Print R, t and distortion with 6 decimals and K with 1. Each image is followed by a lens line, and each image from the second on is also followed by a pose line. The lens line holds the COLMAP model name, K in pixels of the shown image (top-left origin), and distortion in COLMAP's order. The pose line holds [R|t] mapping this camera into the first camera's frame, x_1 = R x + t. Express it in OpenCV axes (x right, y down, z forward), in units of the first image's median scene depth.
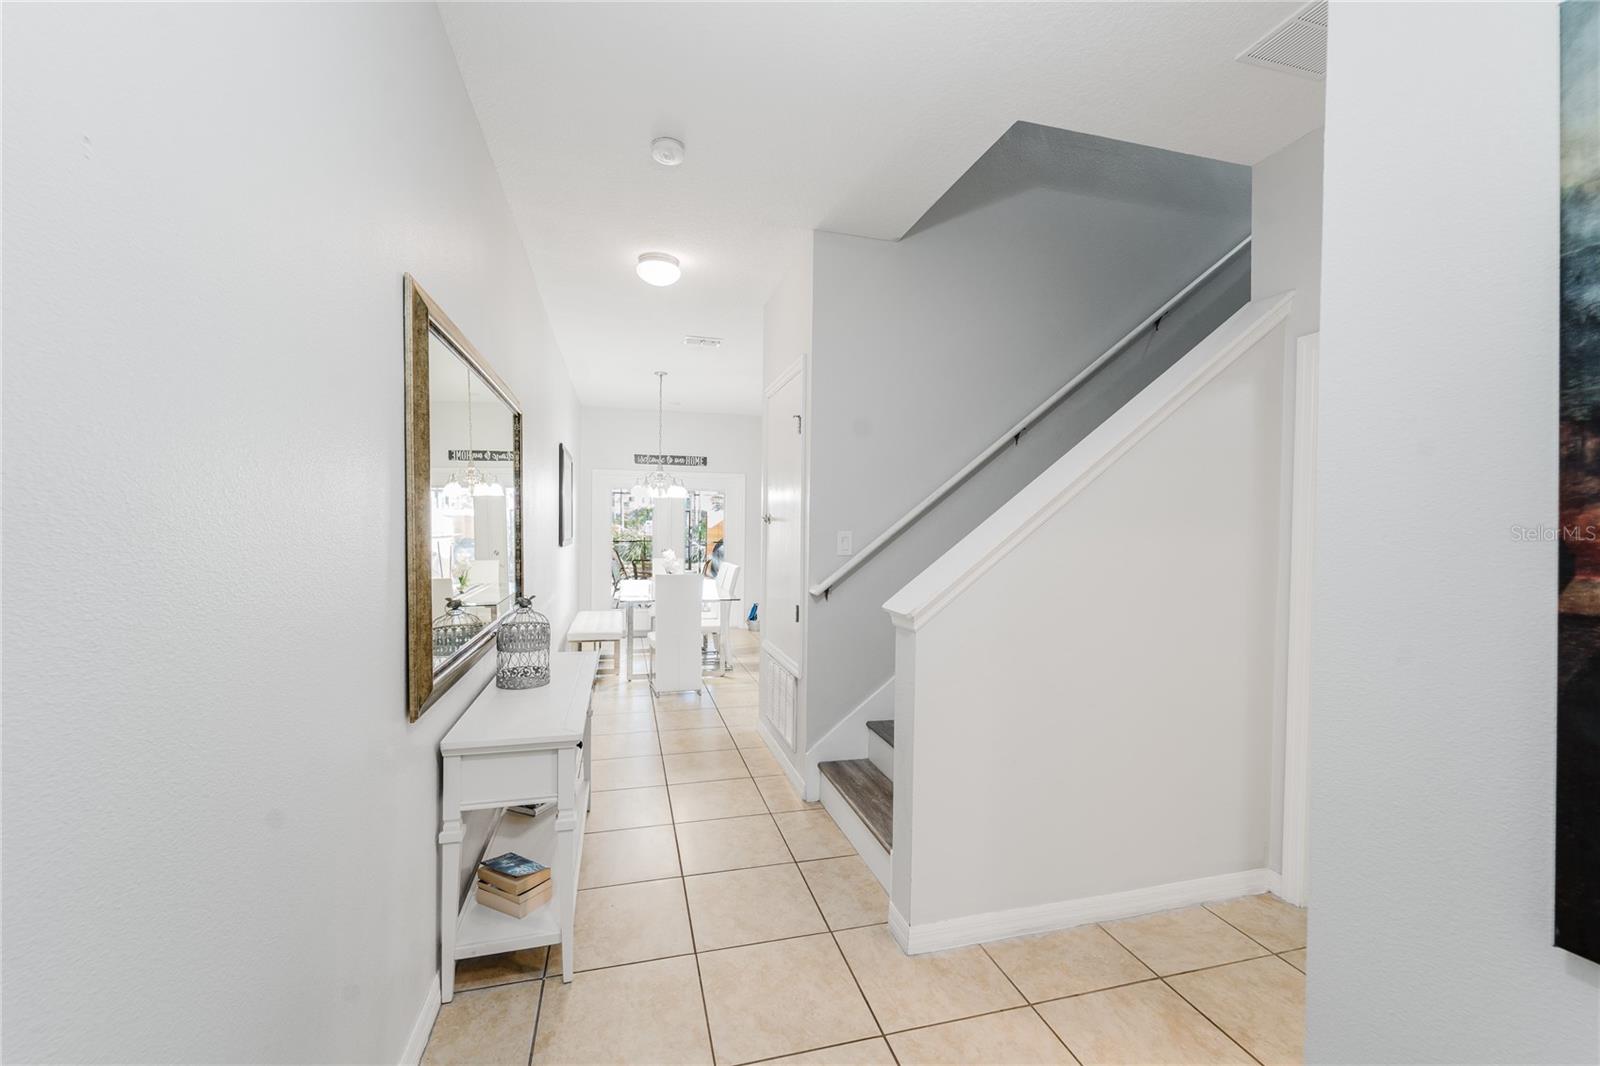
lens RADIAL K [[657.1, 0, 795.6], [0, 657.1, 530.8], [0, 0, 1]] dist [0.000701, -0.000111]
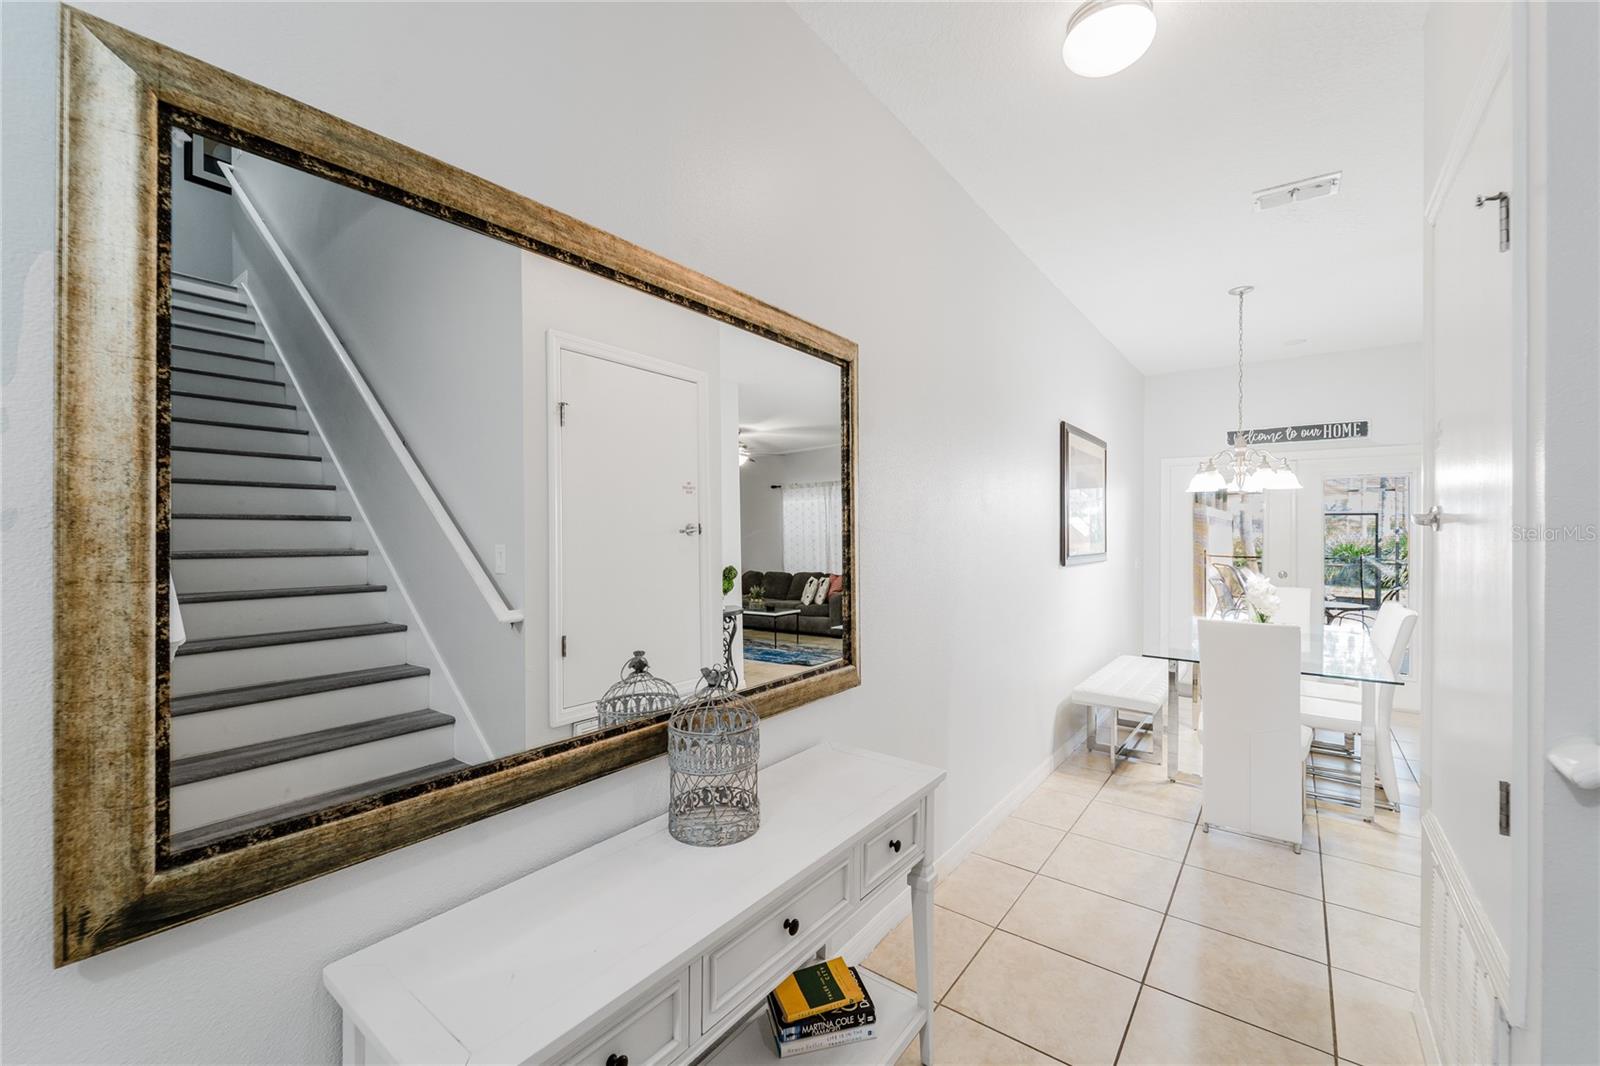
lens RADIAL K [[657.1, 0, 795.6], [0, 657.1, 530.8], [0, 0, 1]] dist [0.000701, -0.000111]
pose [[0.612168, -0.008746, -0.790680, 0.026206], [-0.002869, 0.999908, -0.013281, -0.003245], [0.790723, 0.010399, 0.612086, 0.290831]]
